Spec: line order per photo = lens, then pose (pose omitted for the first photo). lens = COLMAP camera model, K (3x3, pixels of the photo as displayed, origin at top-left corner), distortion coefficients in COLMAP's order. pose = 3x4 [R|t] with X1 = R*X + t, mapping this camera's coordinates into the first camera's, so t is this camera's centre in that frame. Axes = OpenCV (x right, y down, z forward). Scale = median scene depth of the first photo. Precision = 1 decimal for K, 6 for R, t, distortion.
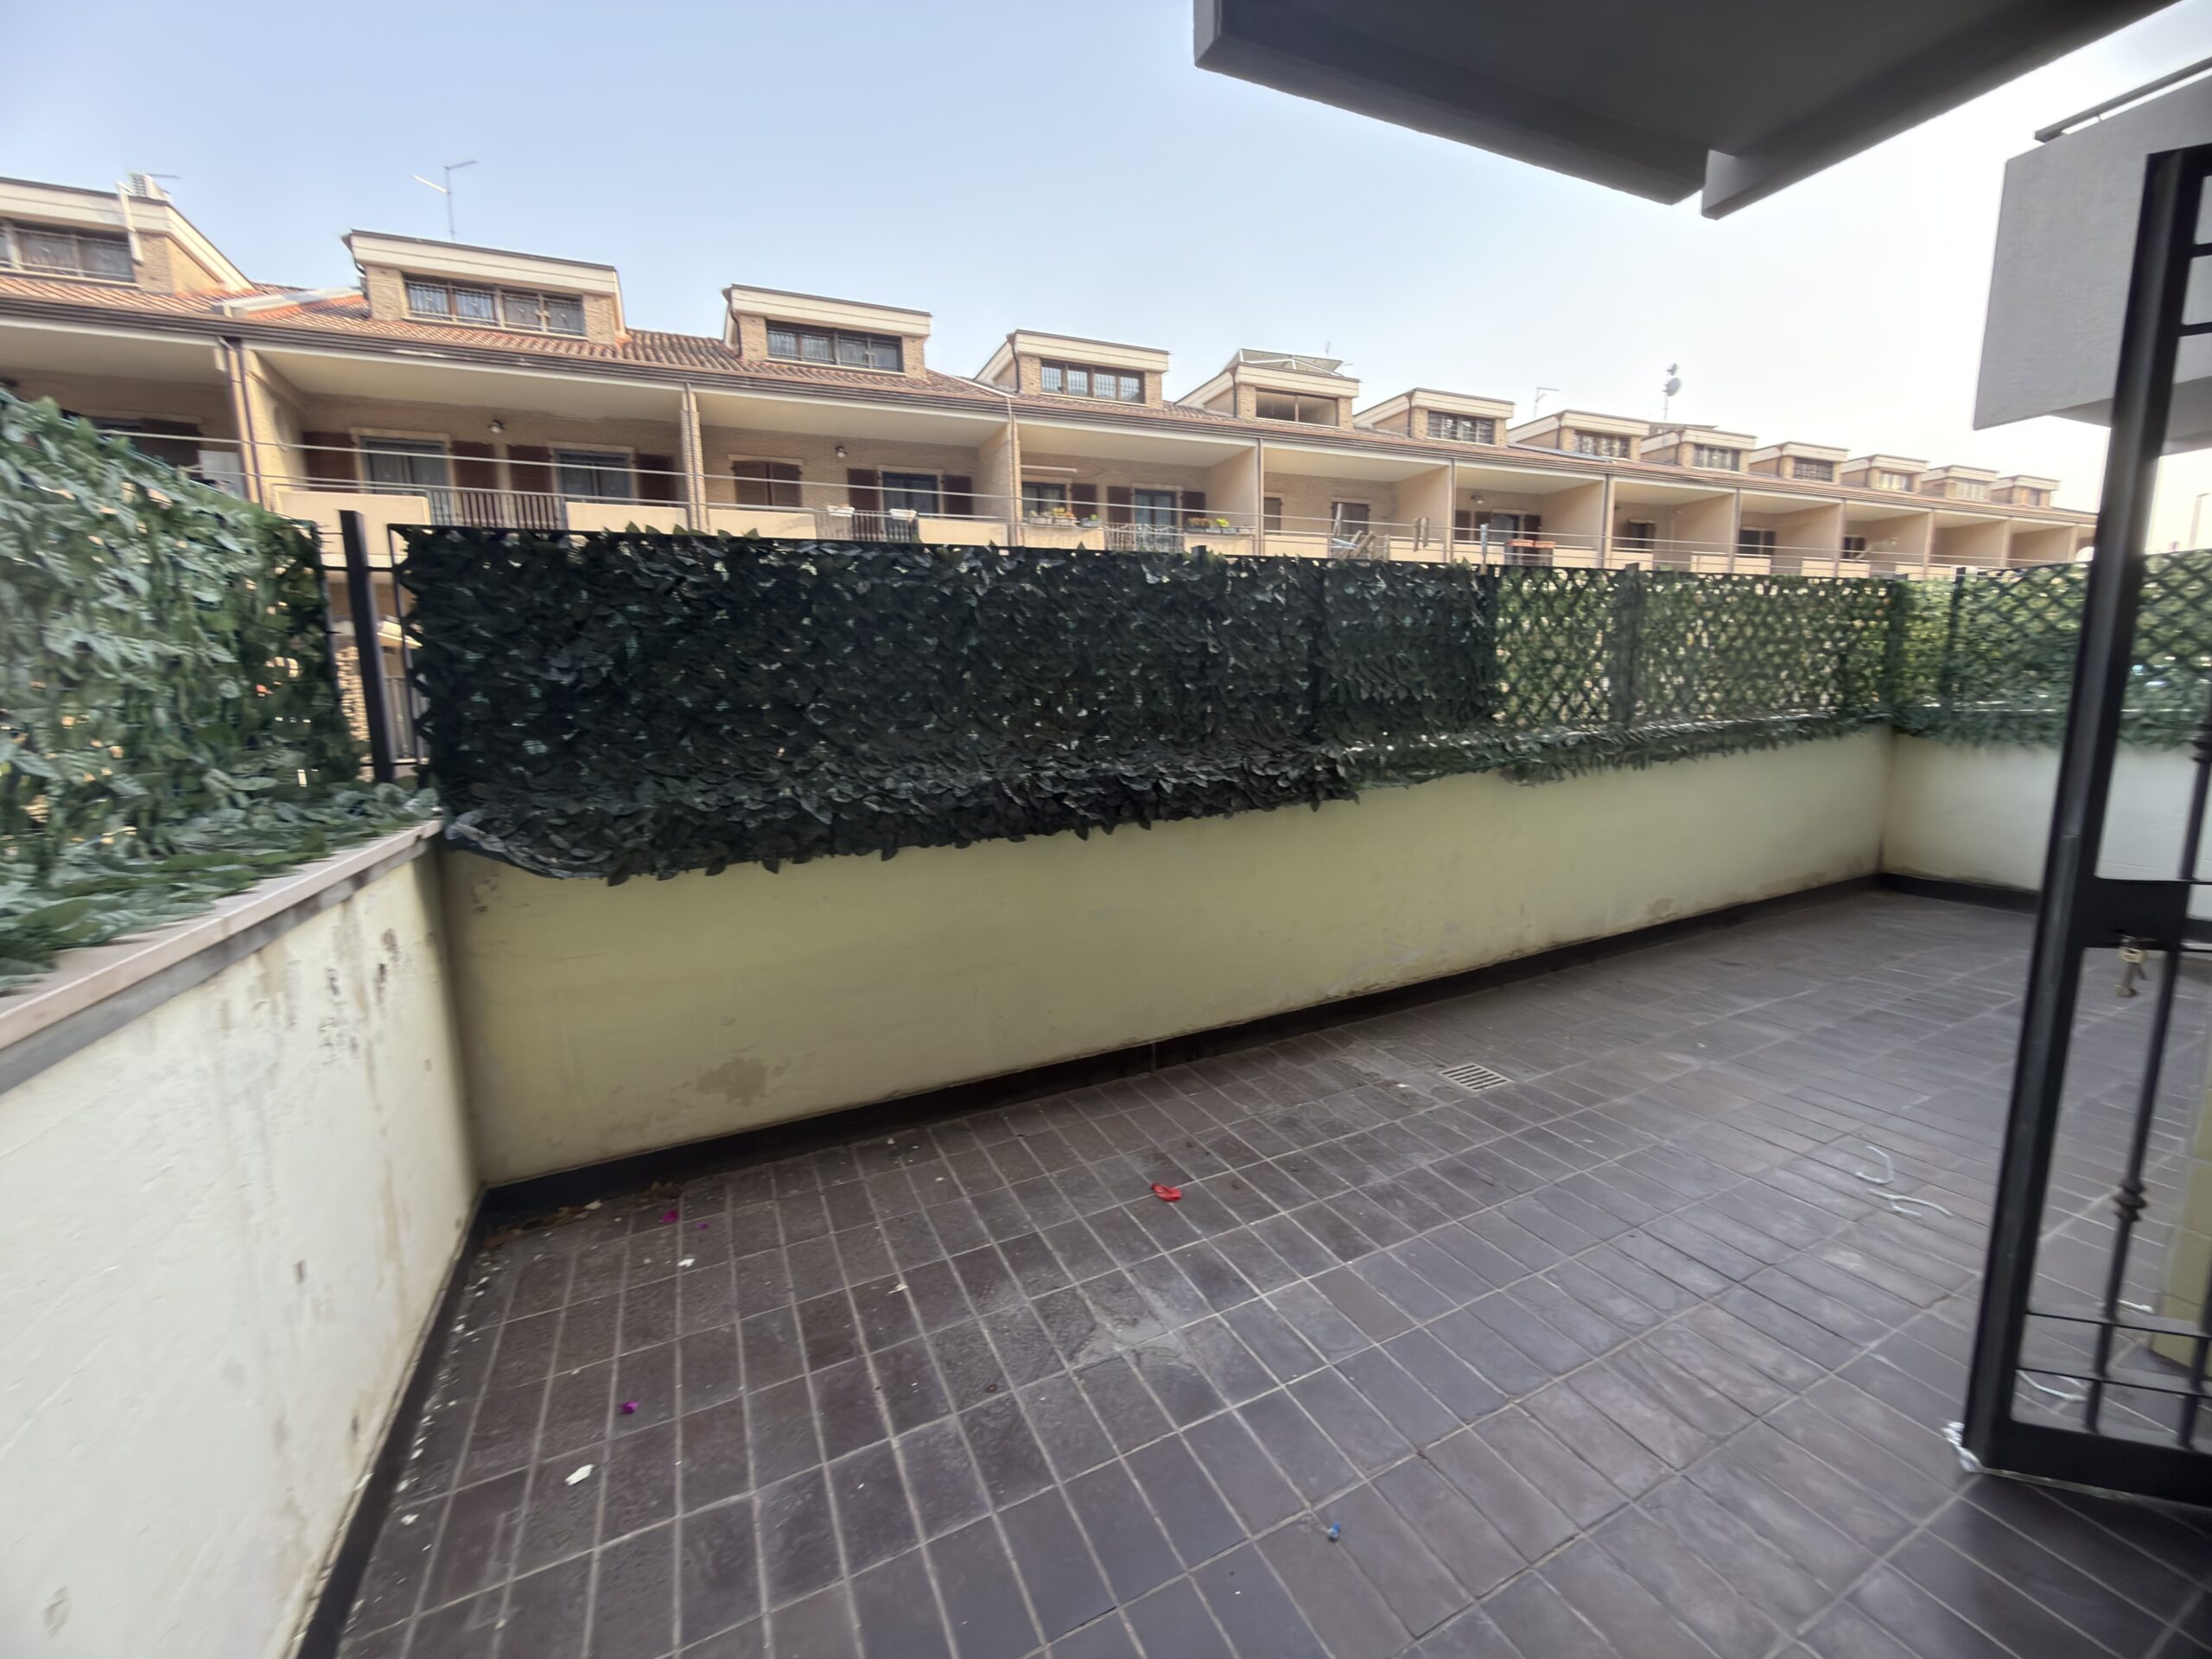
lens RADIAL K [[884.1, 0, 1108.5], [0, 884.1, 828.8], [0, 0, 1]] dist [0.000220, 0.000447]
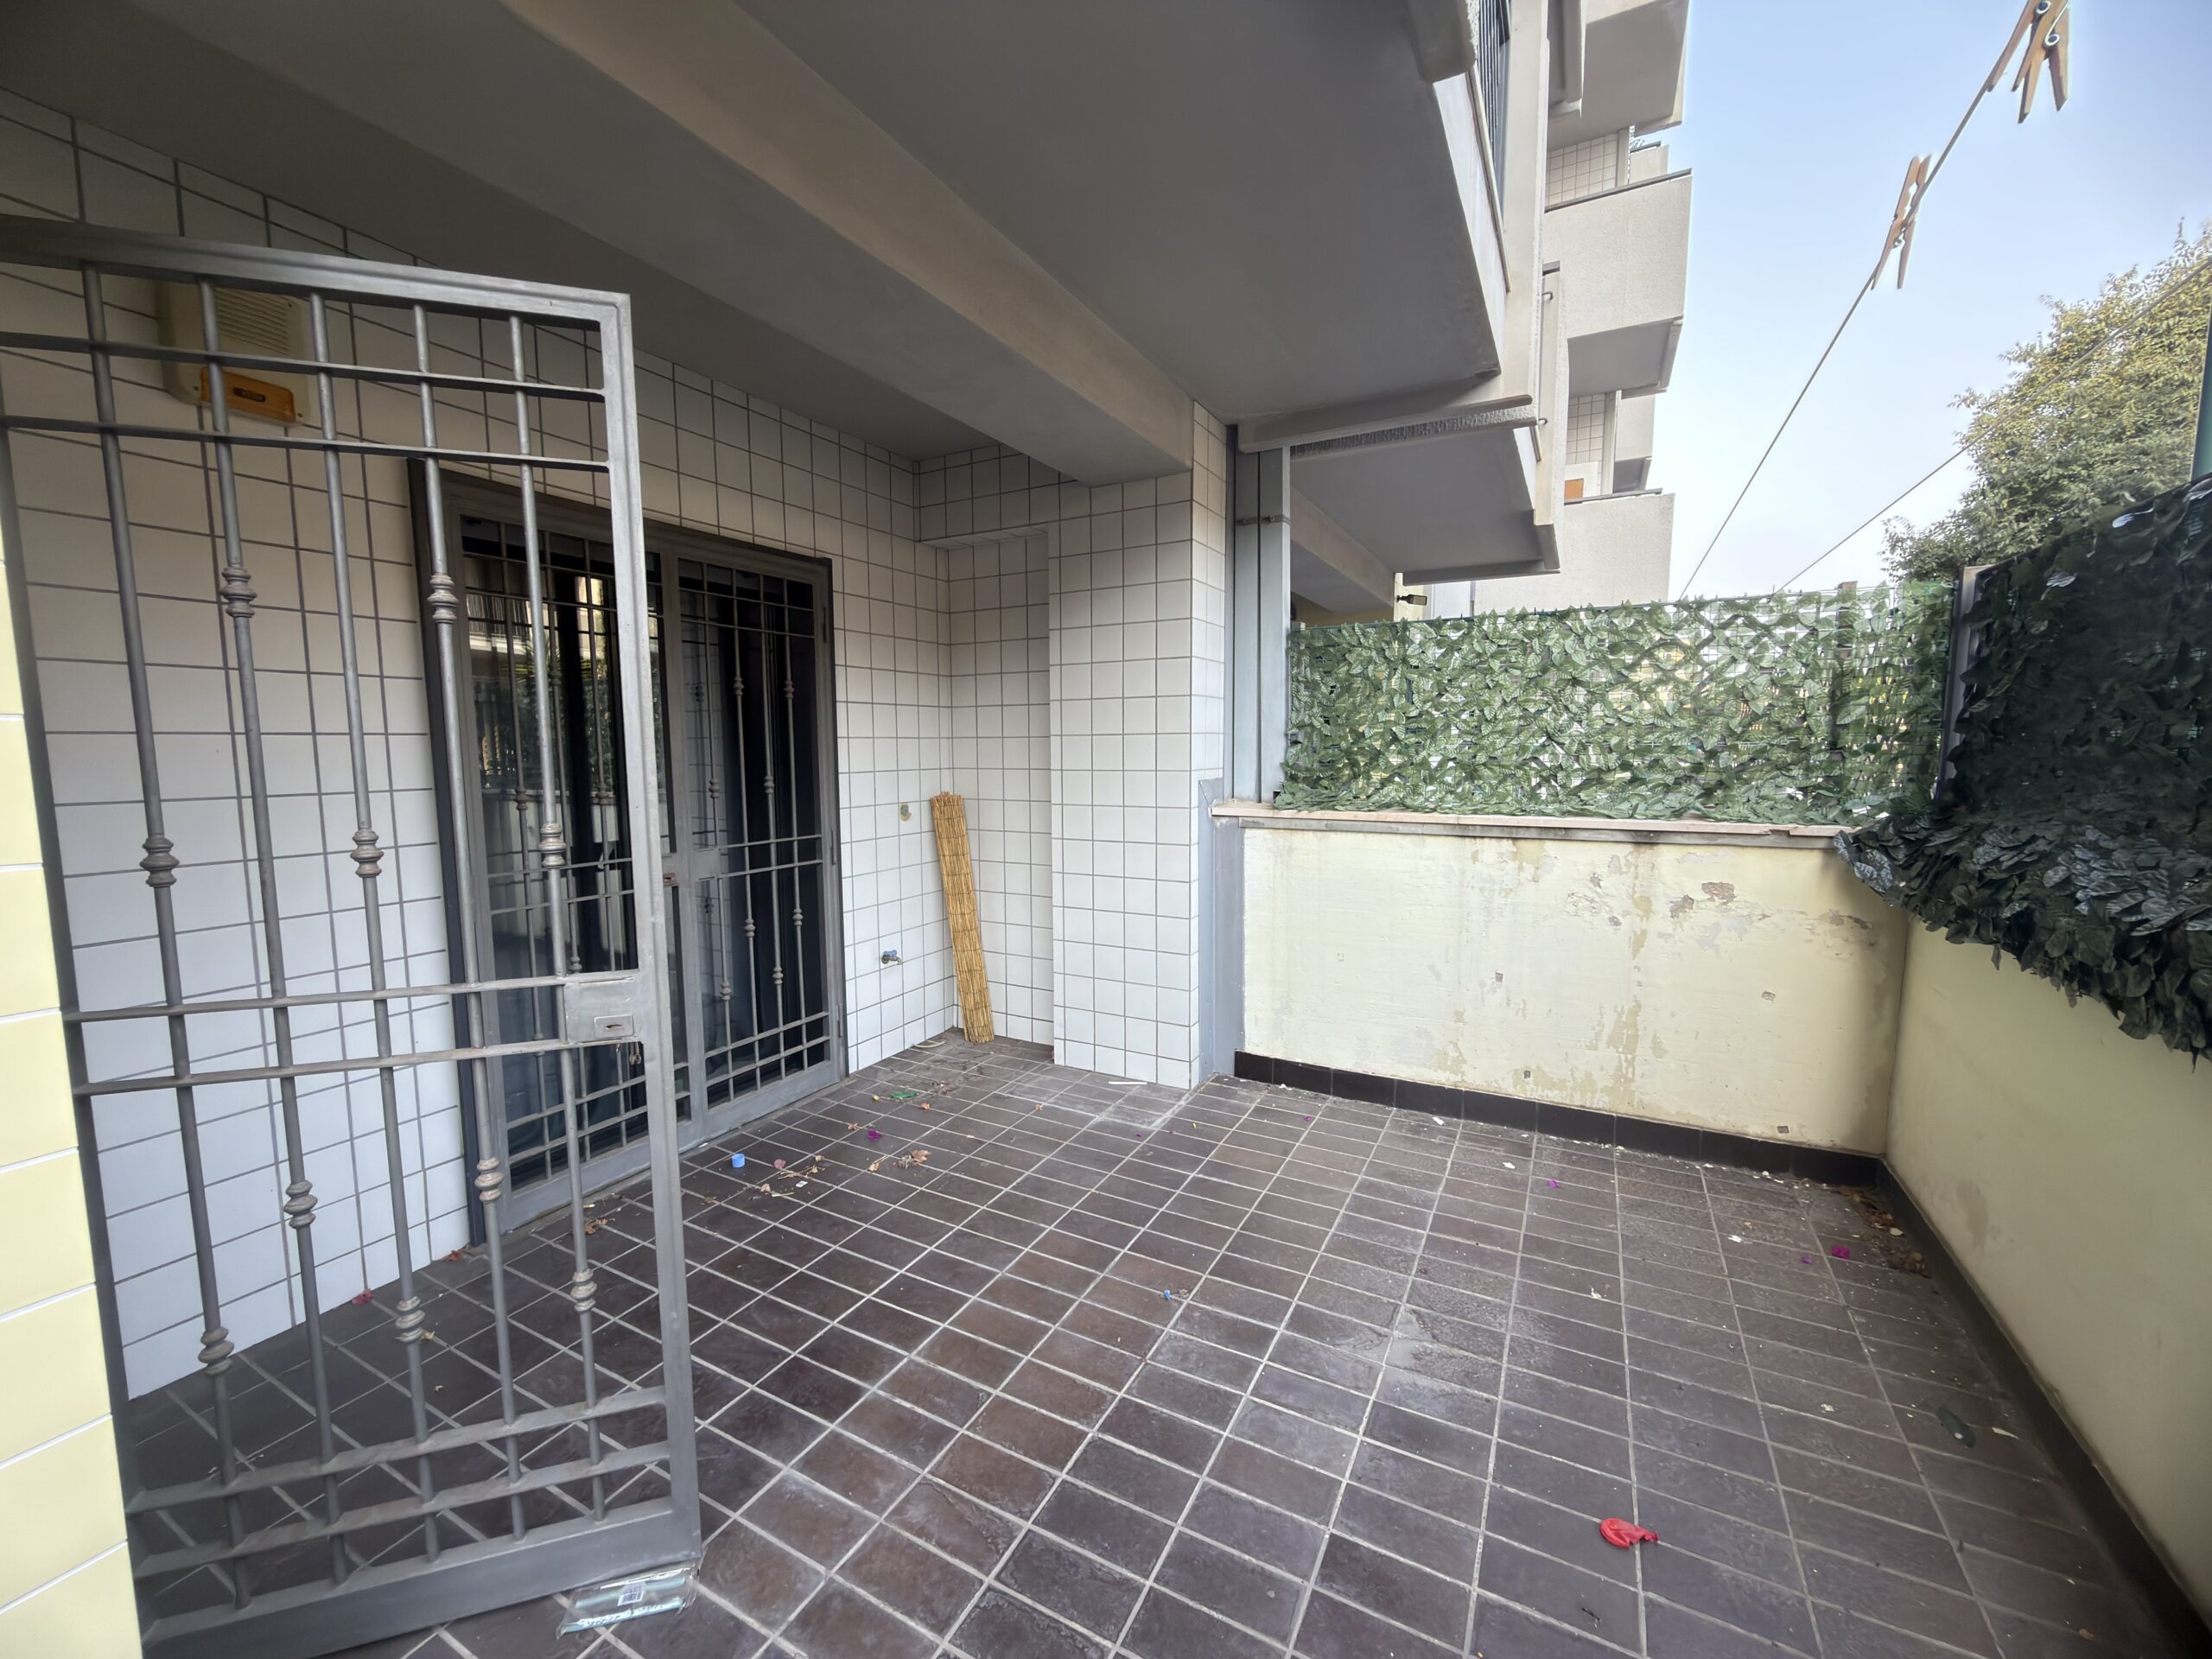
lens RADIAL K [[884.1, 0, 1108.5], [0, 884.1, 828.8], [0, 0, 1]] dist [0.000220, 0.000447]
pose [[-0.804568, 0.103814, -0.584717, 0.447038], [-0.050447, 0.969095, 0.241474, -0.141219], [0.591714, 0.223780, -0.774465, 0.754524]]
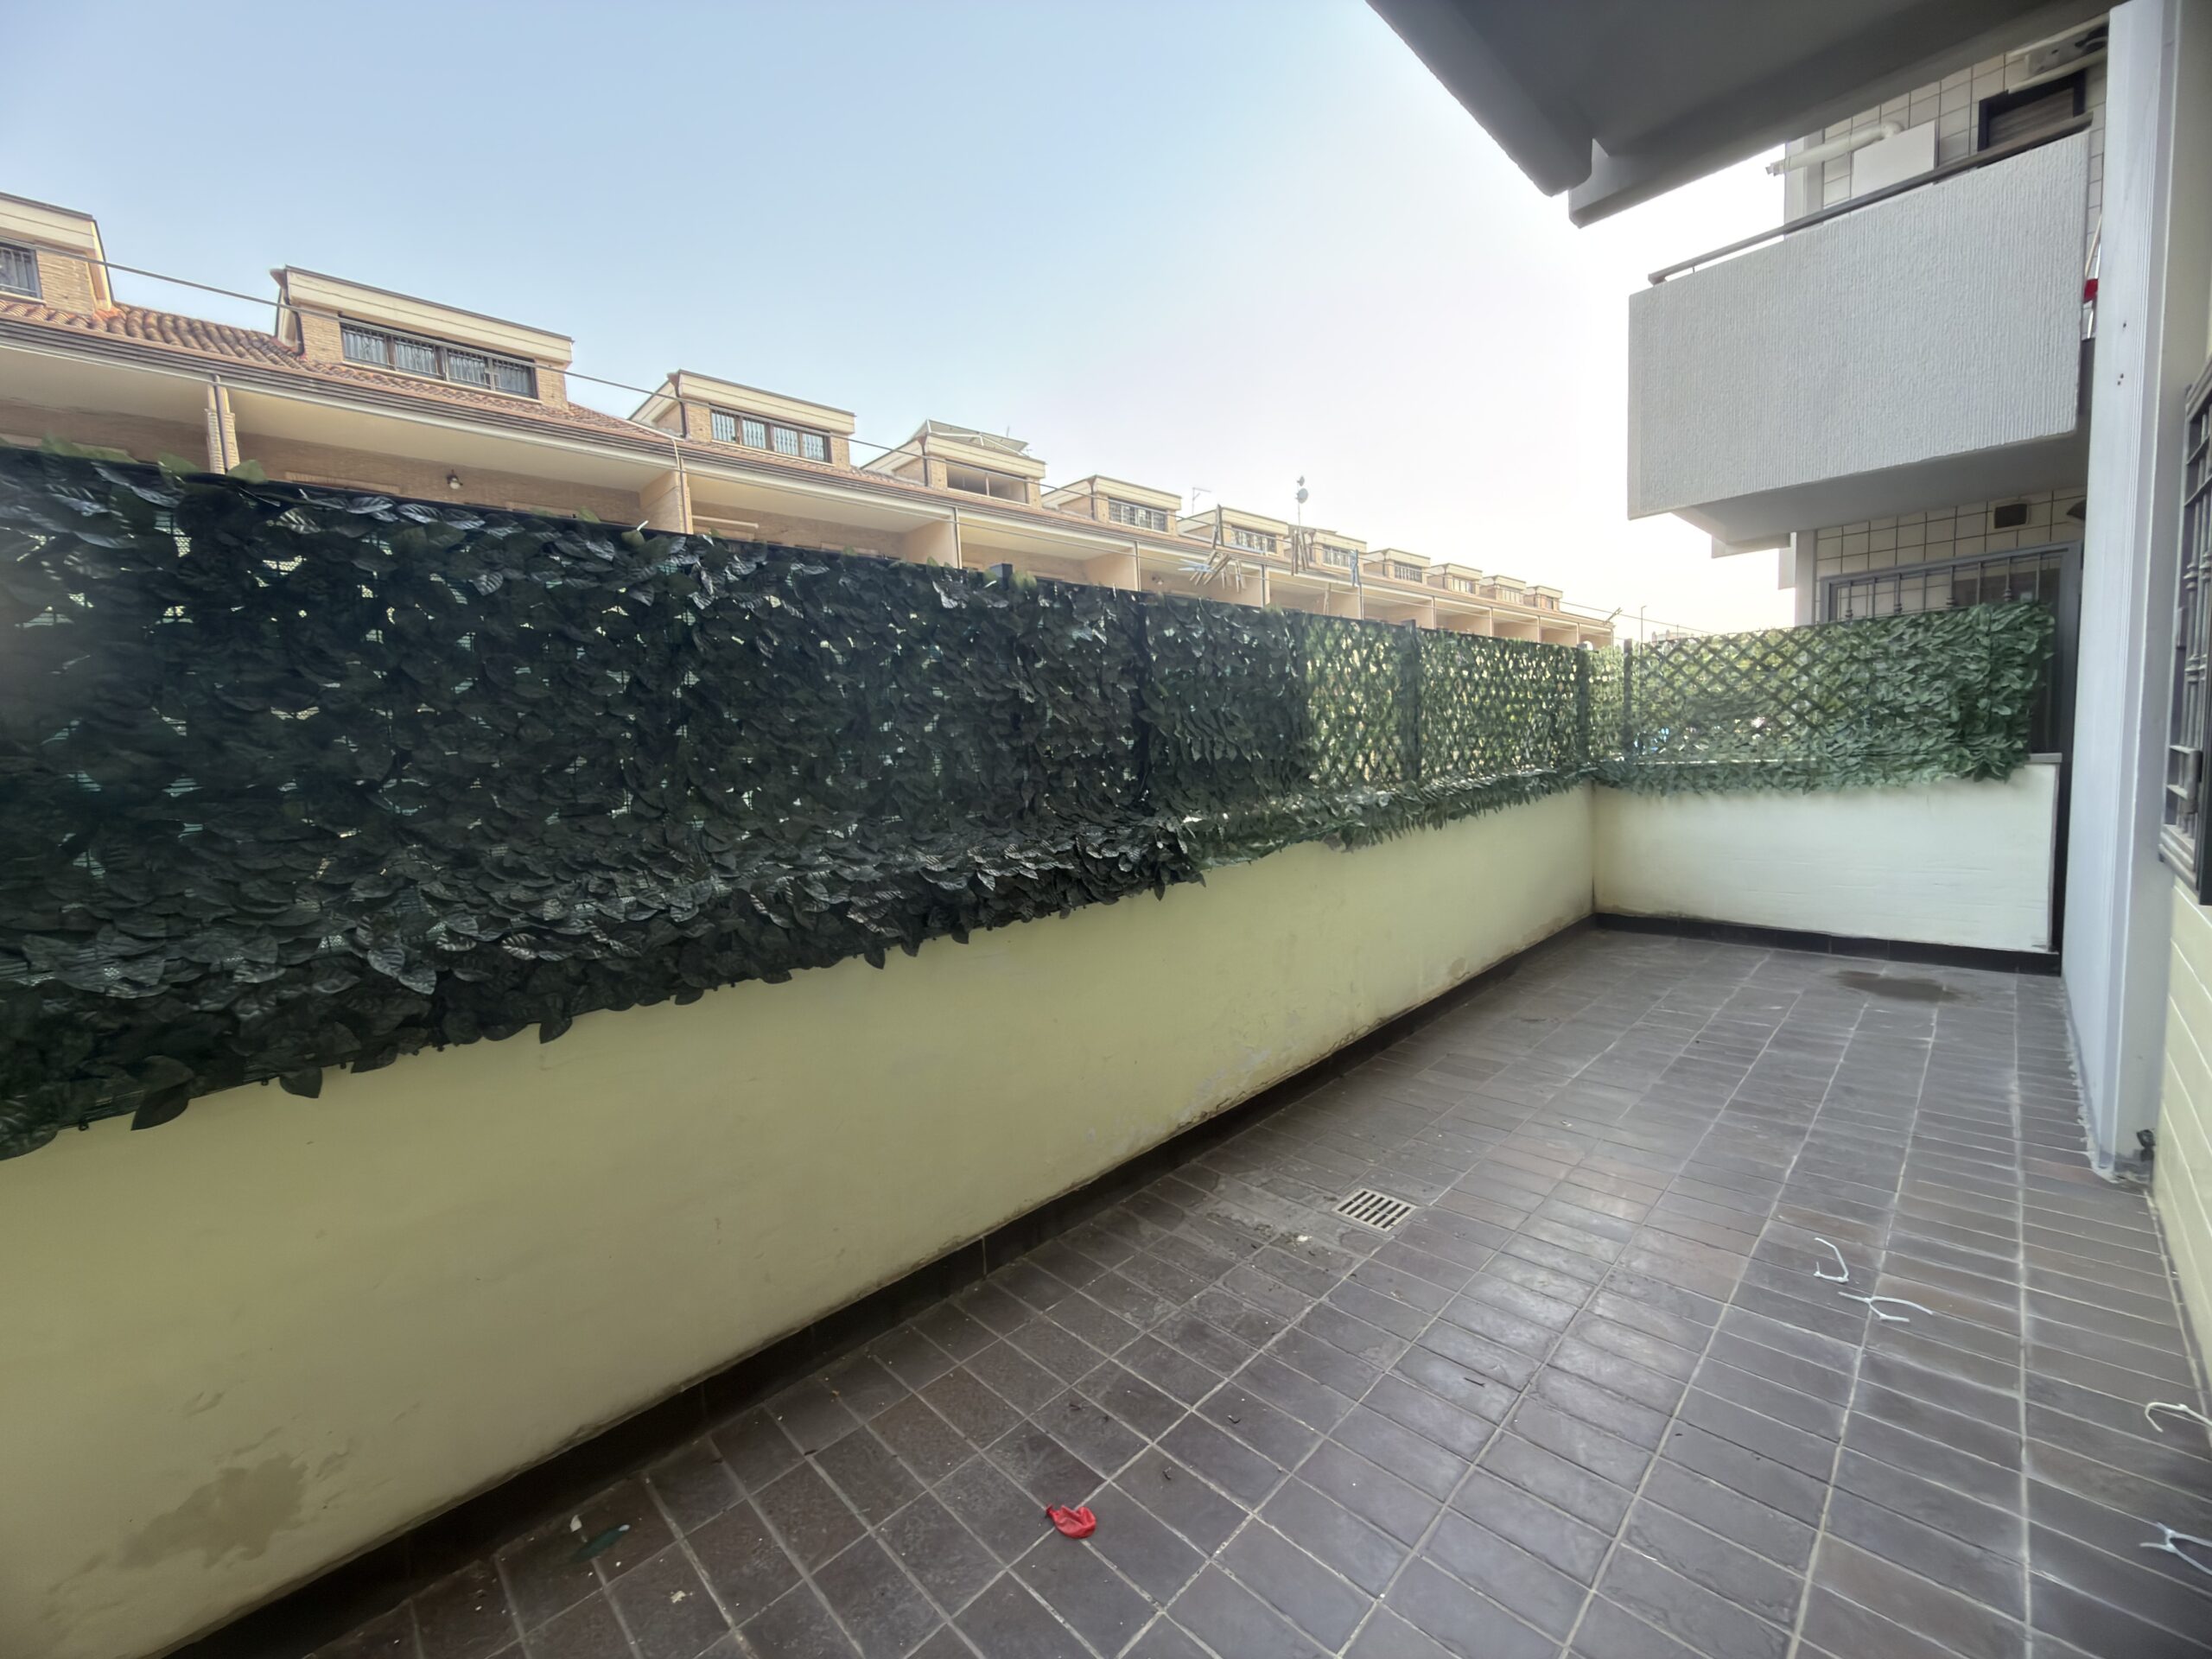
lens RADIAL K [[886.6, 0, 1111.6], [0, 886.6, 842.7], [0, 0, 1]] dist [-0.000542, -0.000263]
pose [[0.943006, -0.046606, 0.329497, -0.062932], [0.067059, 0.996446, -0.050978, -0.029394], [-0.325950, 0.070169, 0.942780, 0.226213]]
